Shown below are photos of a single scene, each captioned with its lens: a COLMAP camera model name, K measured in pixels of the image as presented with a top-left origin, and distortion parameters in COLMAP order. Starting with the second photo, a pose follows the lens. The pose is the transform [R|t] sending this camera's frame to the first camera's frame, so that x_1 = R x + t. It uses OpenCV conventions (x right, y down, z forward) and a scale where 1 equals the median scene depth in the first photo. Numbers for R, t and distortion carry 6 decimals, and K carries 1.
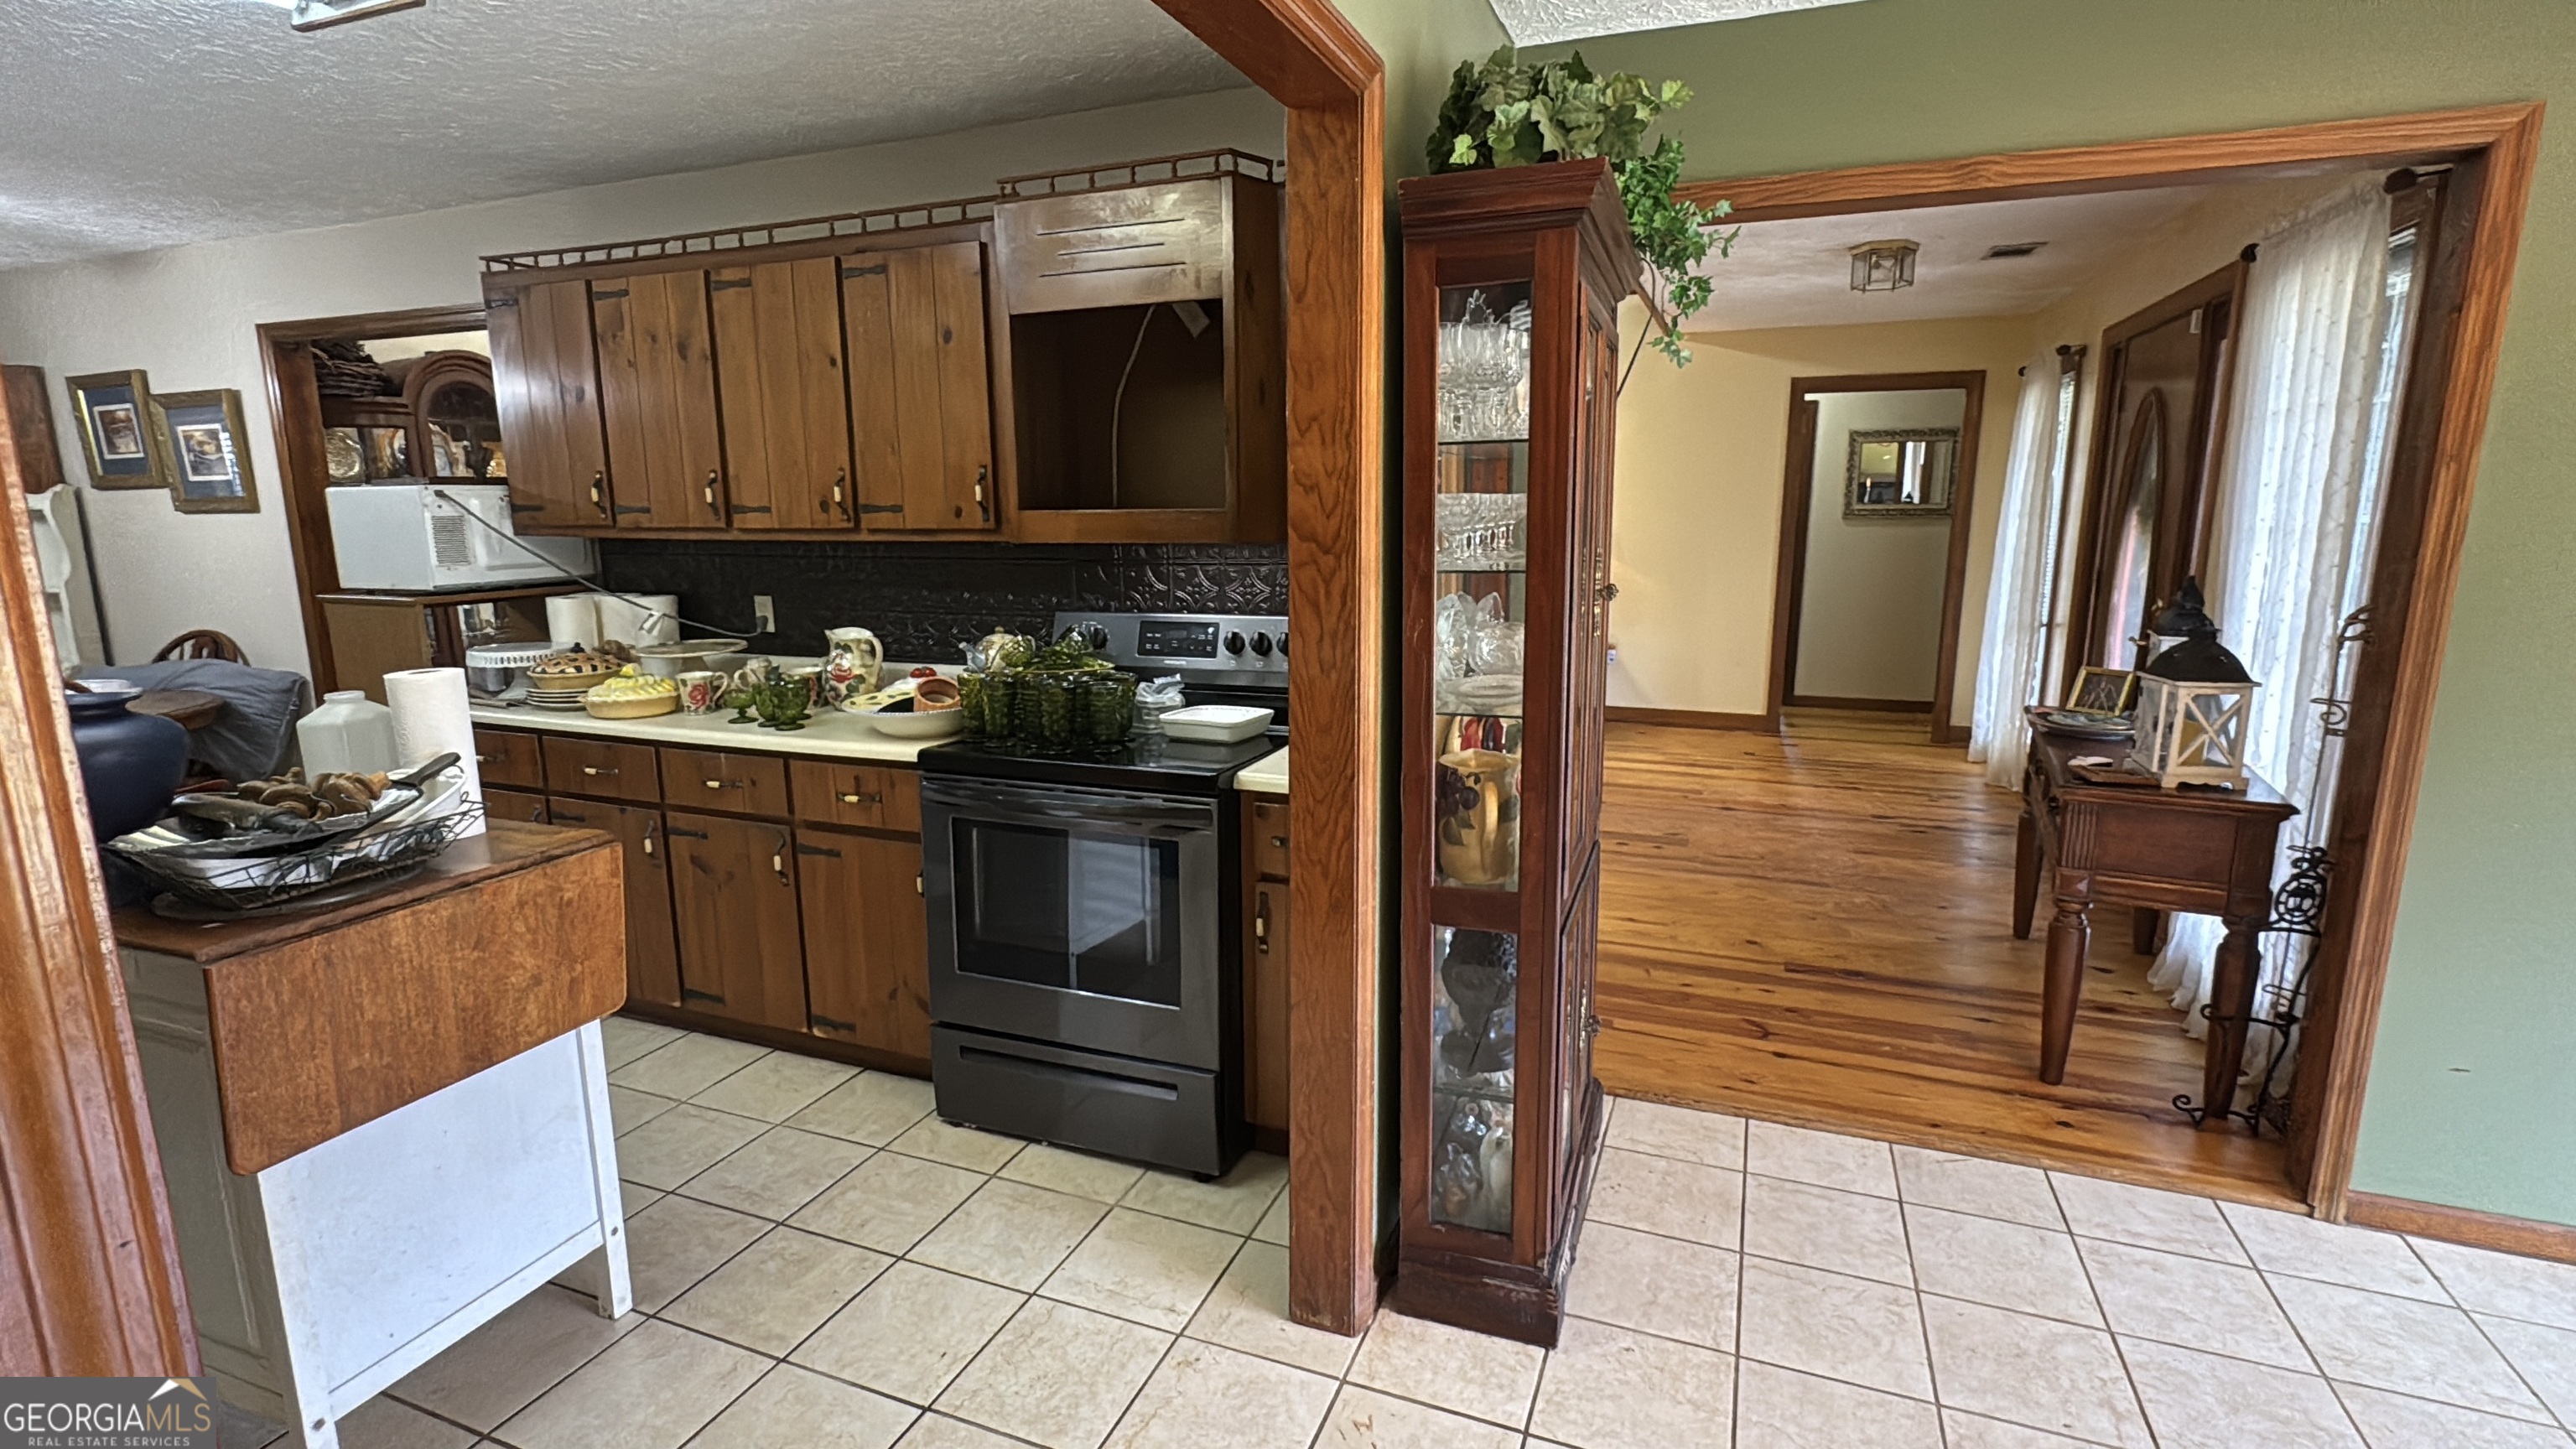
lens RADIAL K [[1187.2, 0, 1288.0], [0, 1187.2, 724.5], [0, 0, 1]] dist [-0.006214, 0.000291]
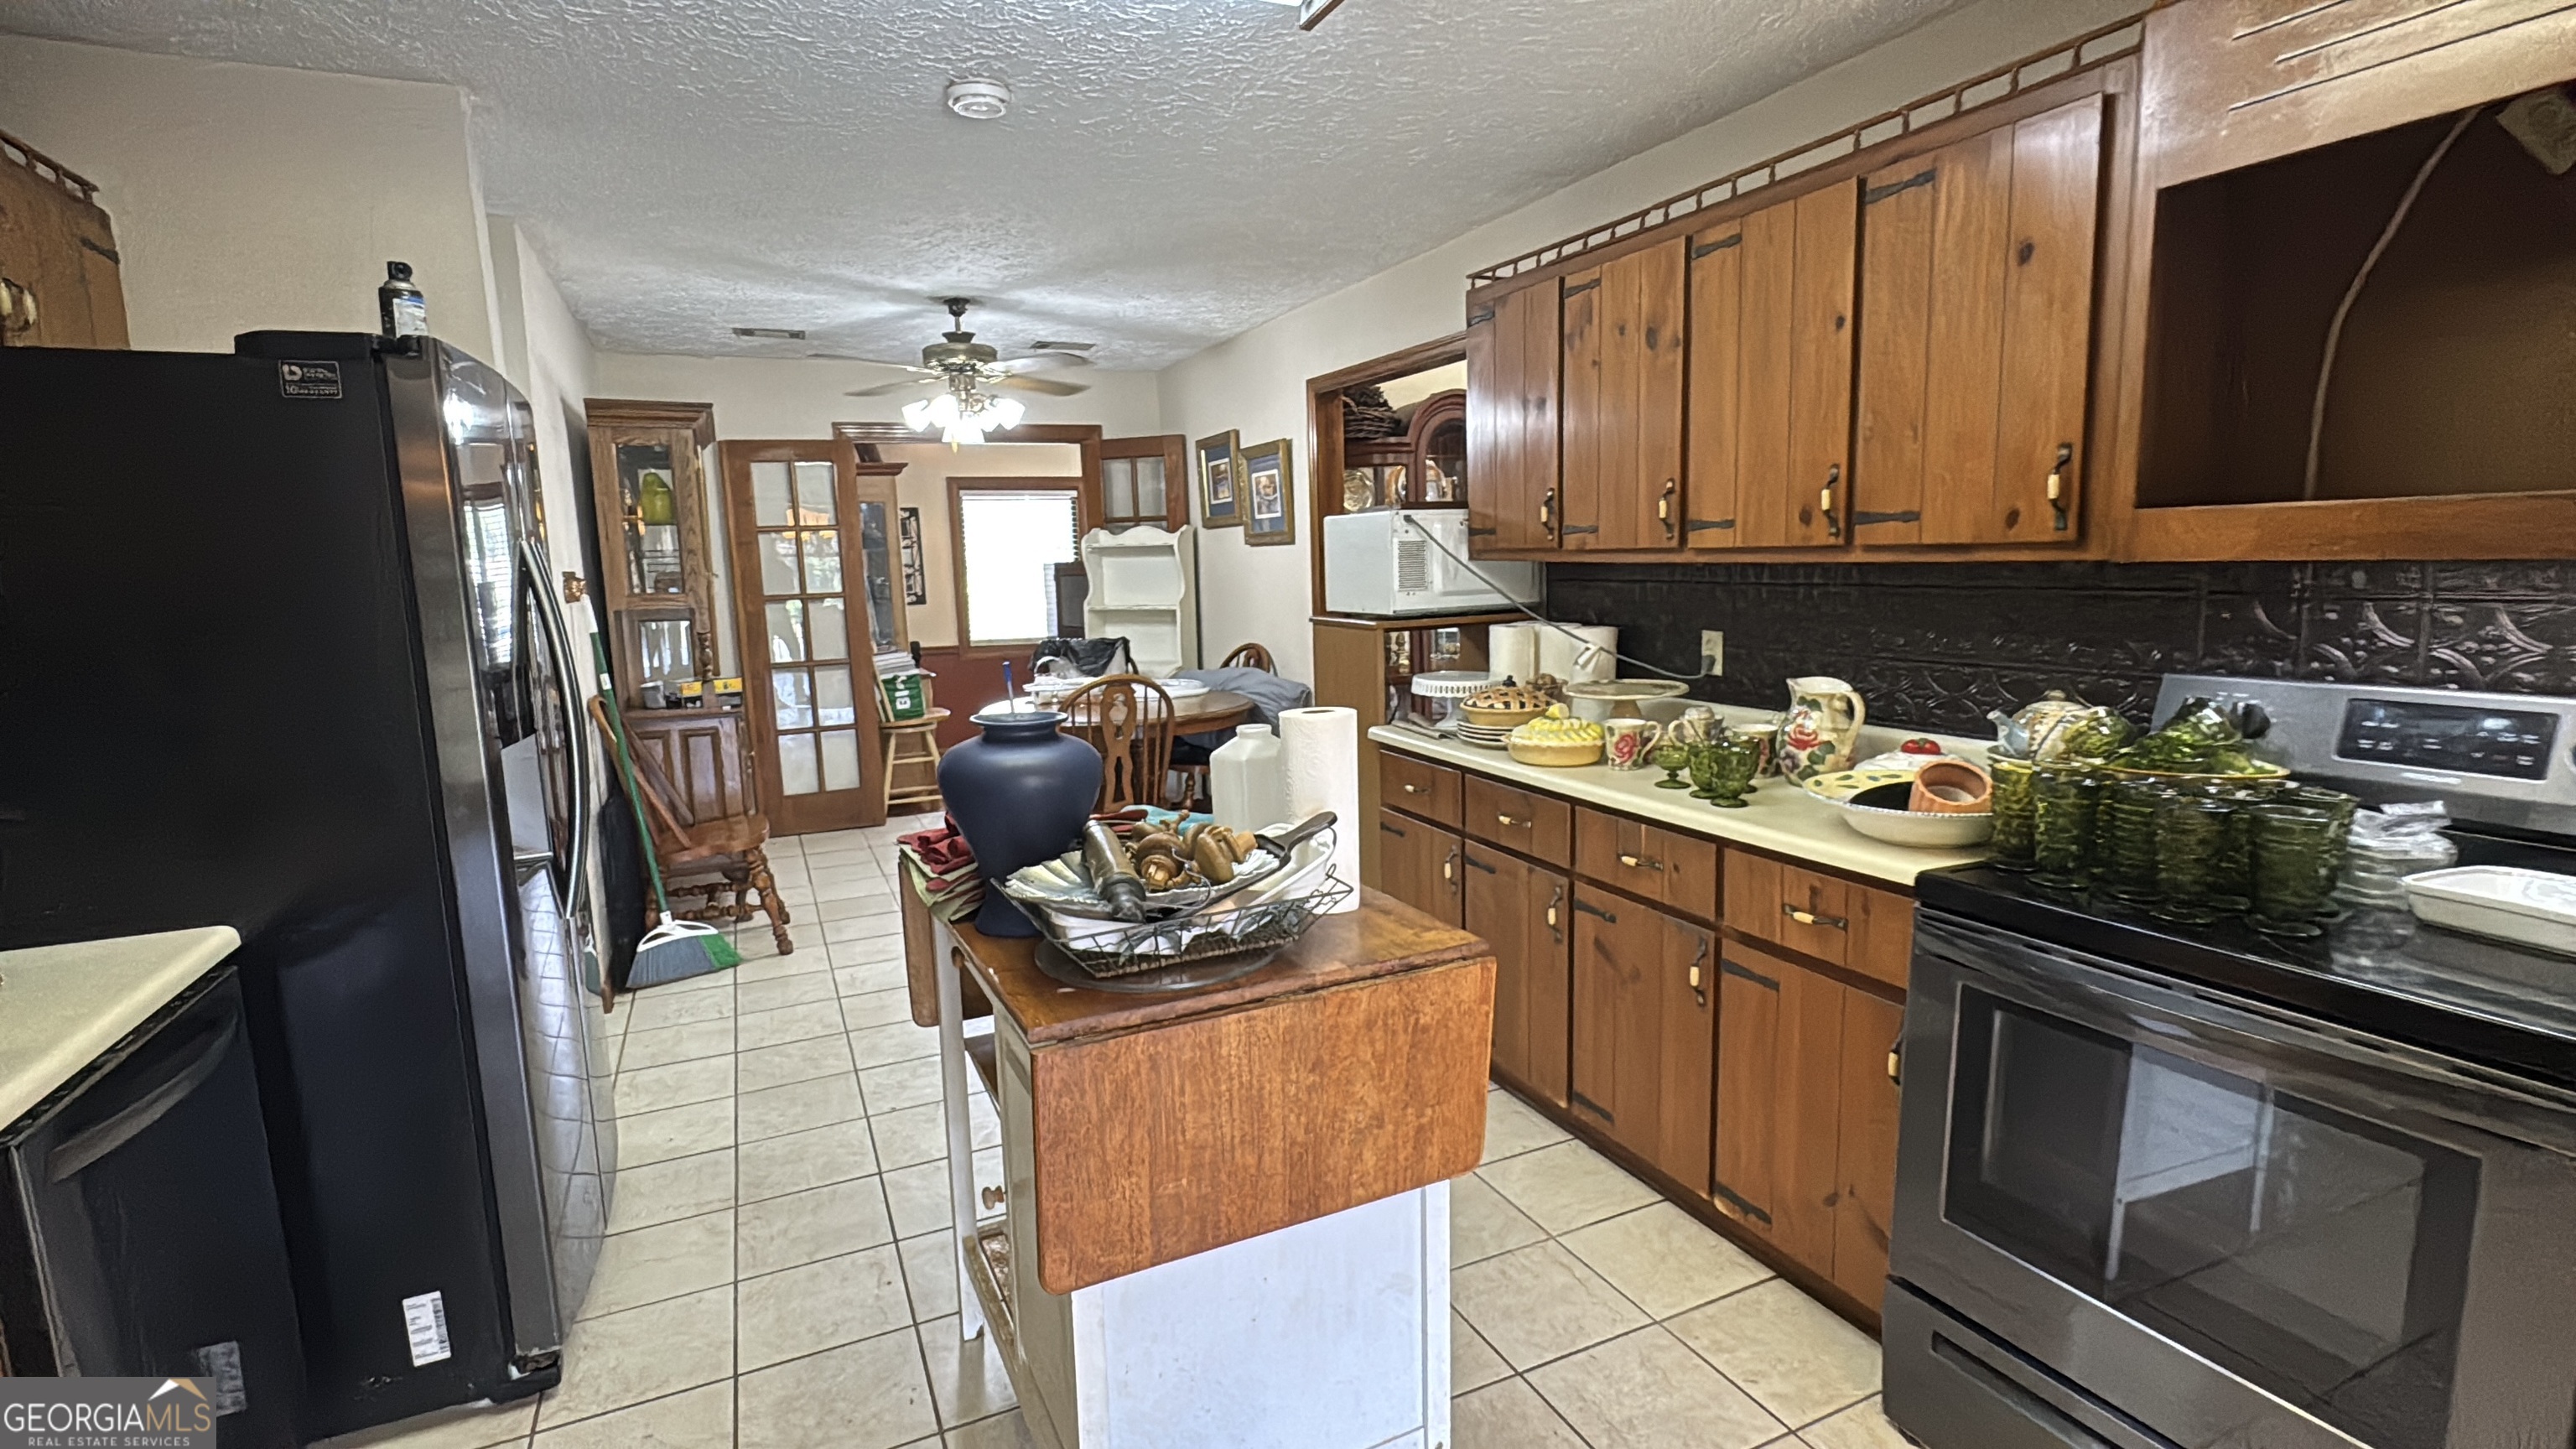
lens RADIAL K [[1187.2, 0, 1288.0], [0, 1187.2, 724.5], [0, 0, 1]] dist [-0.006214, 0.000291]
pose [[0.728516, 0.085626, -0.679656, -0.106984], [-0.104422, 0.994443, 0.013356, -0.028118], [0.677023, 0.061241, 0.733409, 0.232026]]
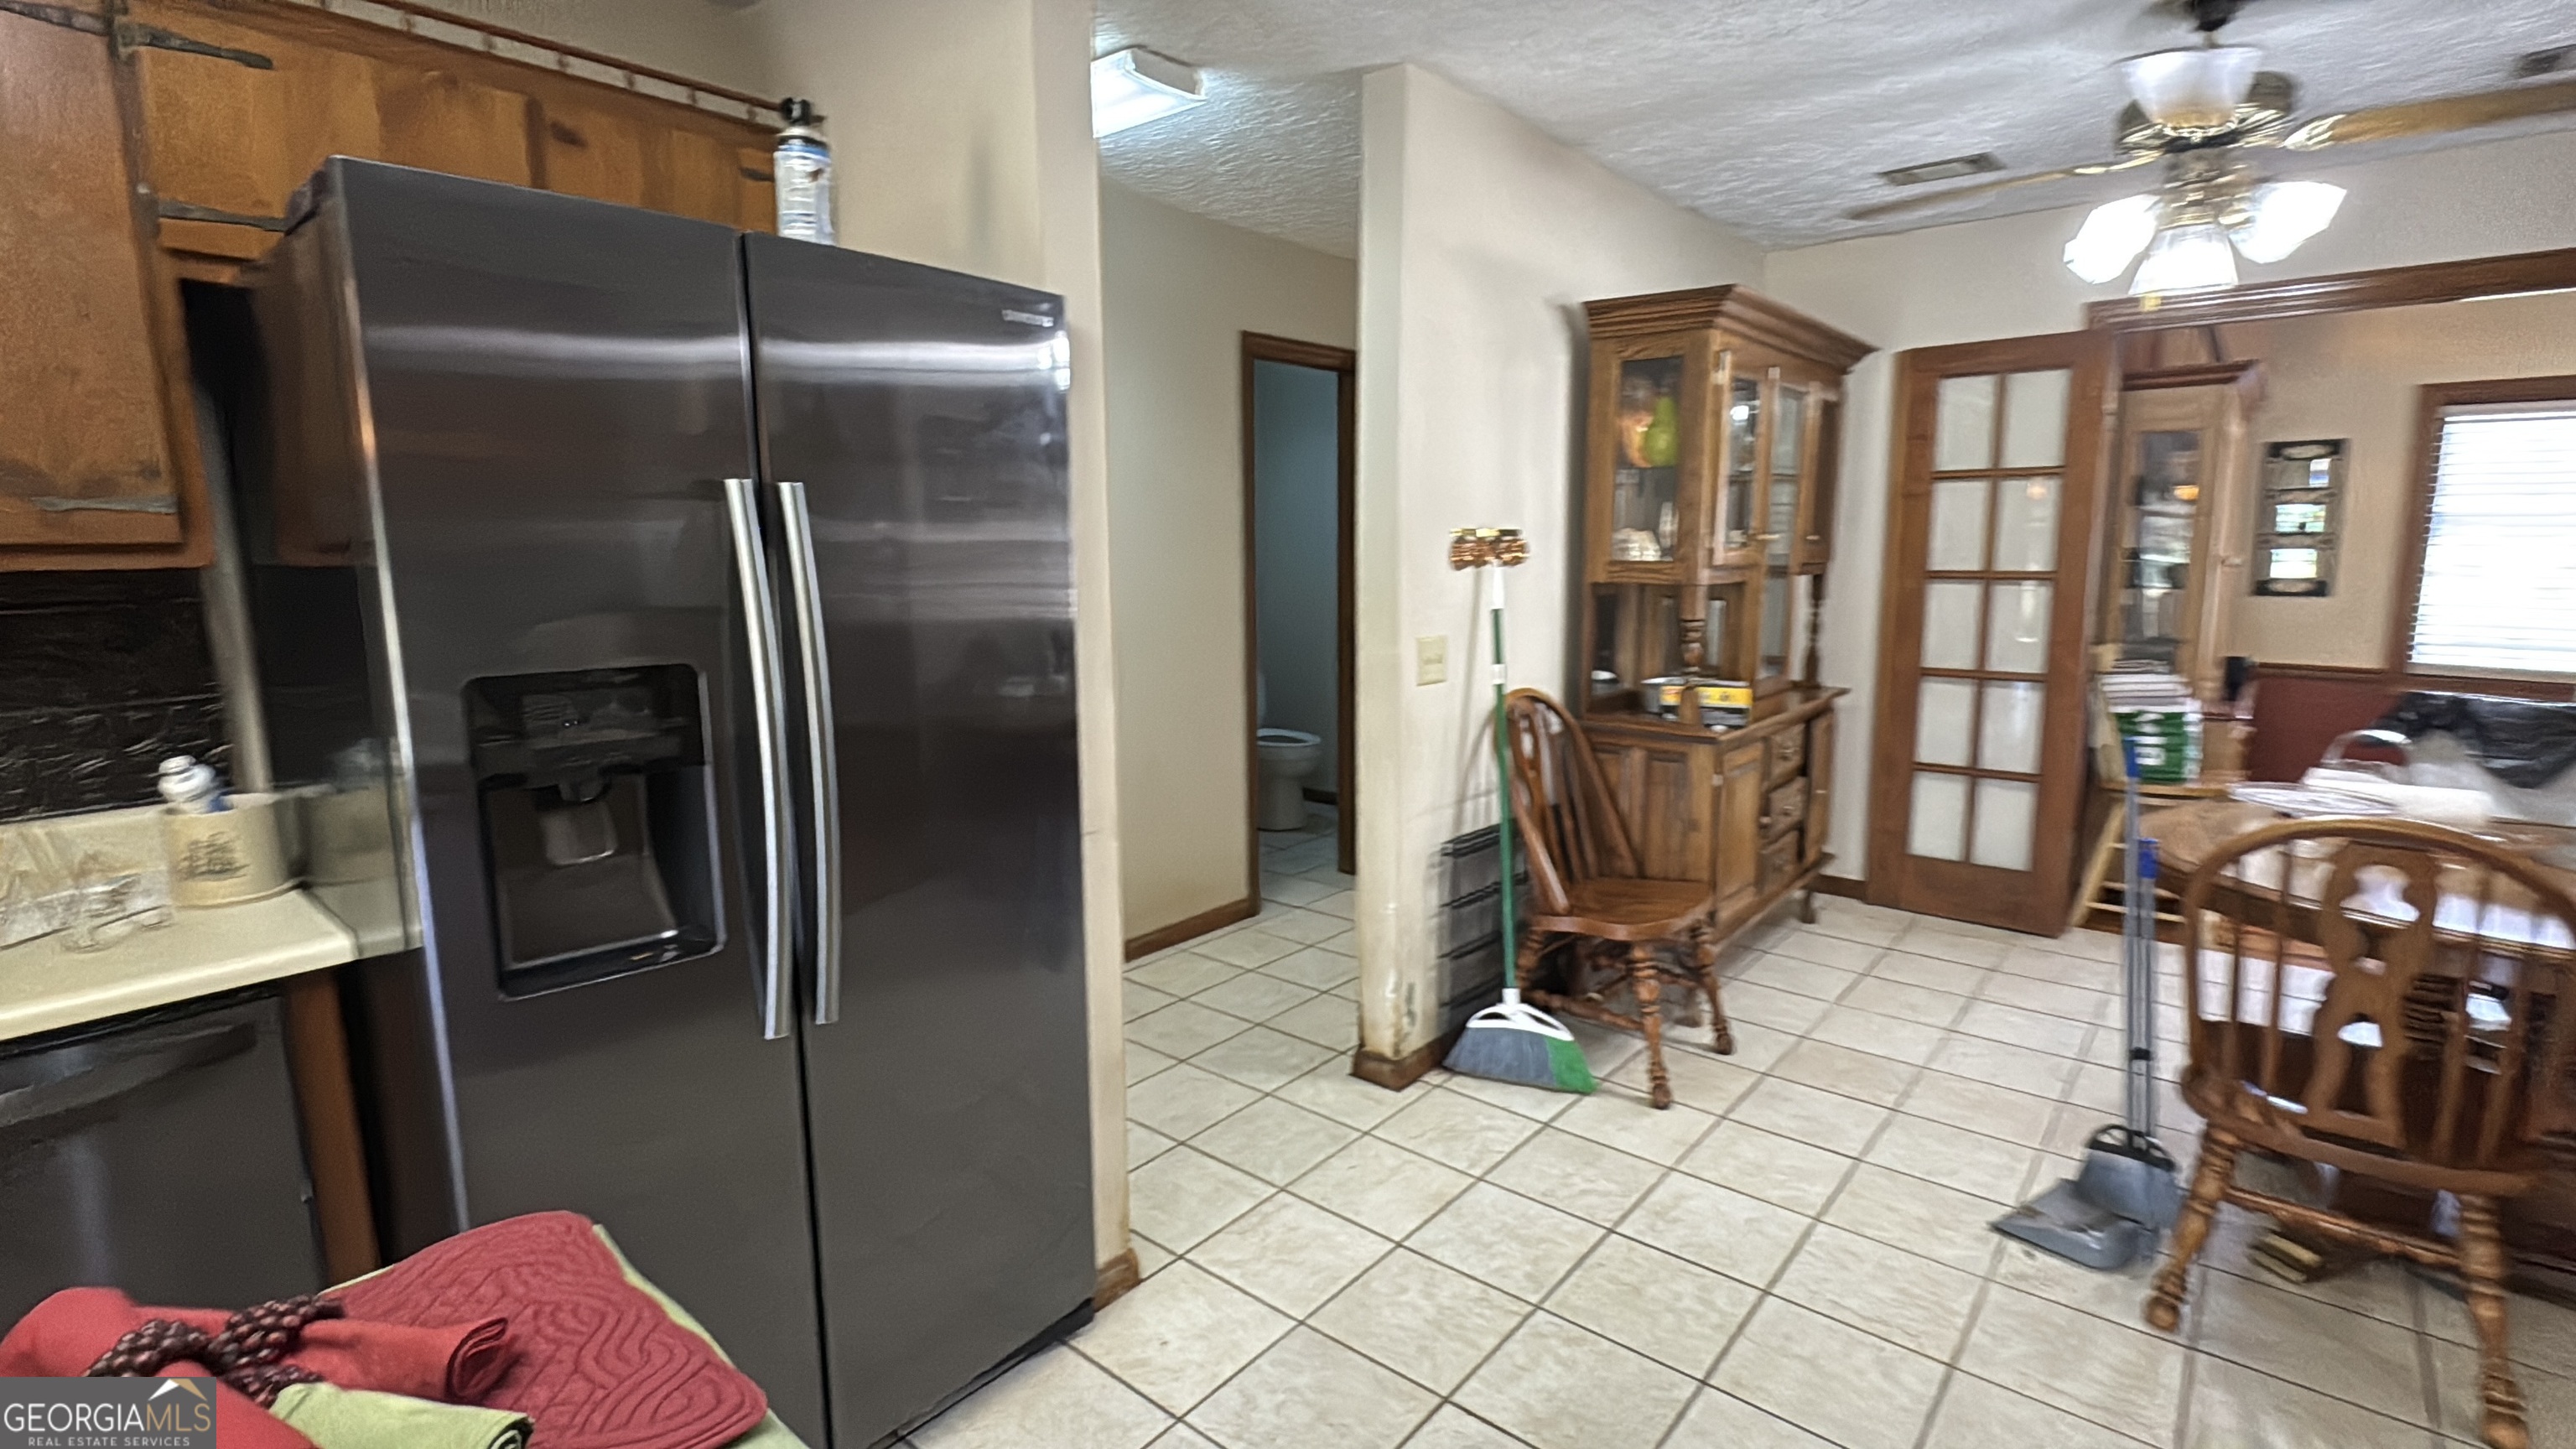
lens RADIAL K [[1187.2, 0, 1288.0], [0, 1187.2, 724.5], [0, 0, 1]] dist [-0.006214, 0.000291]
pose [[-0.312021, 0.161854, -0.936187, -0.245561], [-0.171119, 0.959694, 0.222950, -0.060628], [0.934538, 0.229764, -0.271749, 0.408862]]
